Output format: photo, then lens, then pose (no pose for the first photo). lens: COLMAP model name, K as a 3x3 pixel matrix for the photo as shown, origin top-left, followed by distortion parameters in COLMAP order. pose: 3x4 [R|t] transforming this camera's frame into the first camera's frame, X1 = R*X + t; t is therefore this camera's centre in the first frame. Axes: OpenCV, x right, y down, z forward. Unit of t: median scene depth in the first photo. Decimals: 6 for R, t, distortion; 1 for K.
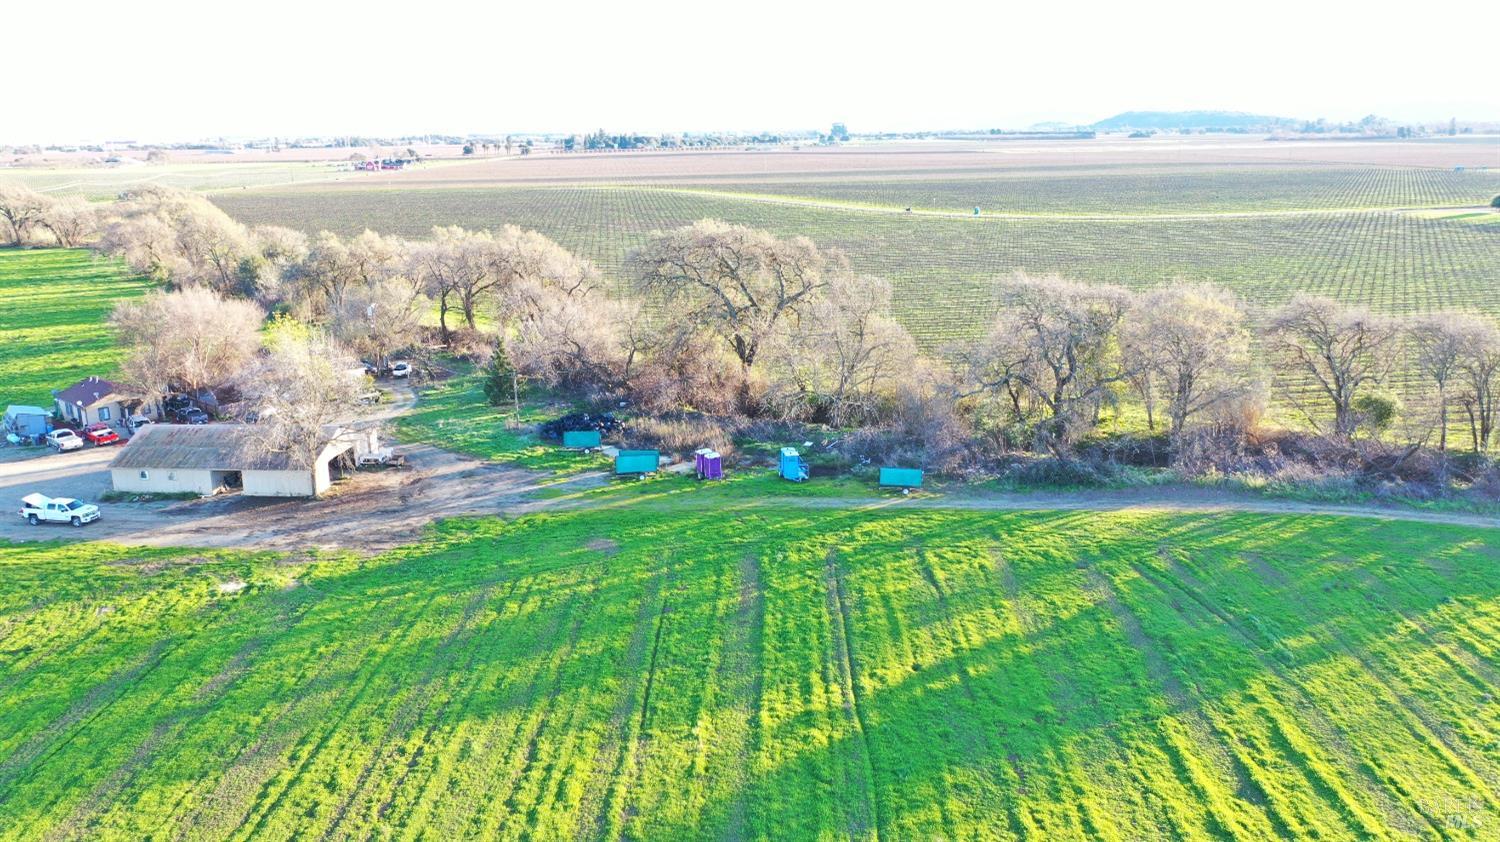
lens RADIAL K [[1172.1, 0, 747.2], [0, 1172.1, 422.6], [0, 0, 1]] dist [-0.001309, -0.009258]
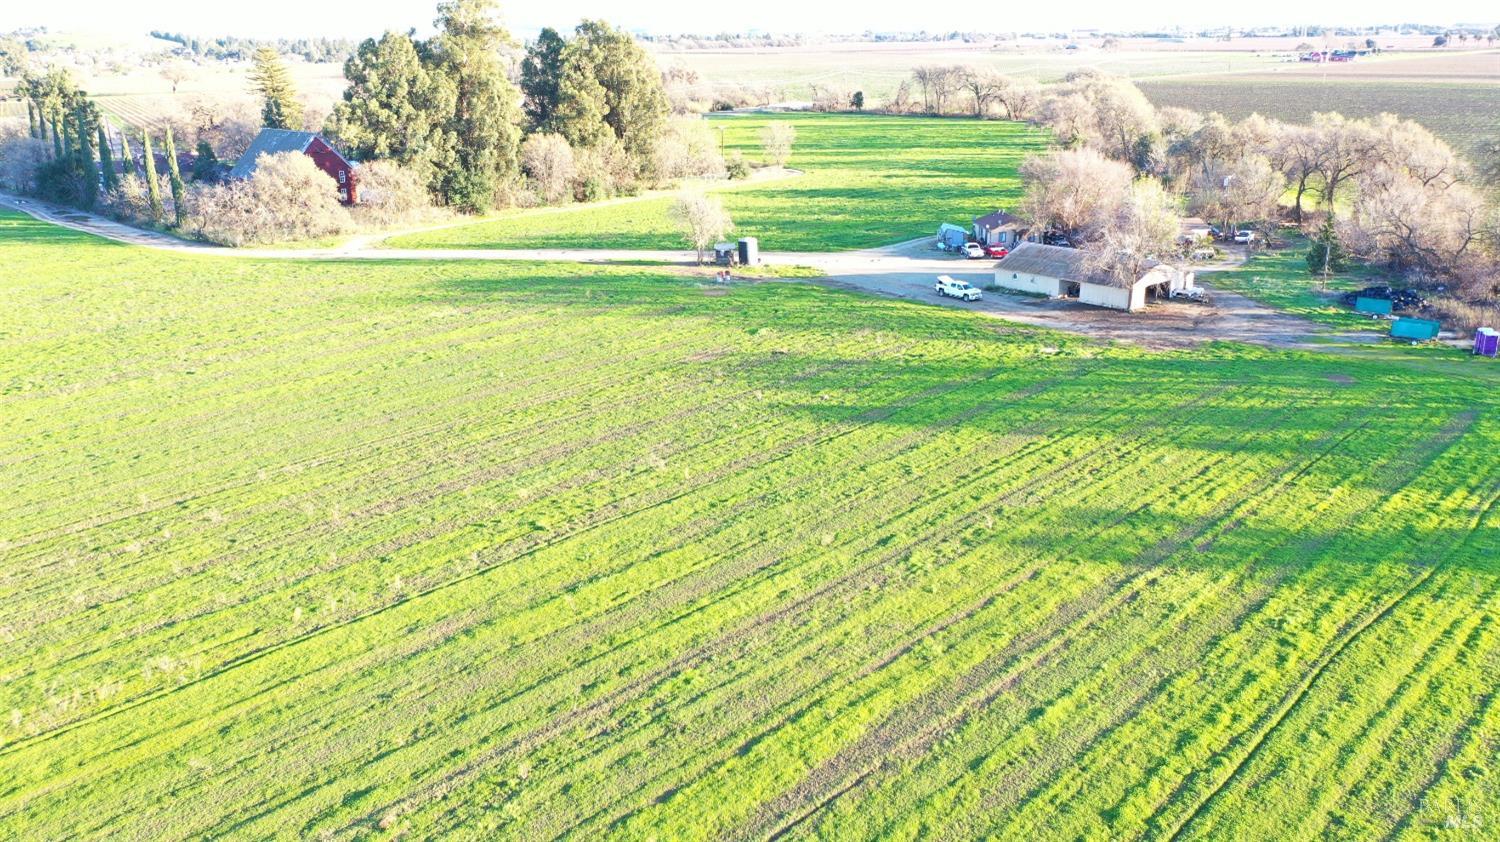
lens RADIAL K [[1172.1, 0, 745.9], [0, 1172.1, 418.5], [0, 0, 1]] dist [-0.001309, -0.009258]
pose [[0.732657, 0.216748, -0.645163, 0.131737], [-0.161437, 0.976226, 0.144641, 0.044007], [0.661175, -0.001819, 0.750229, -0.180976]]
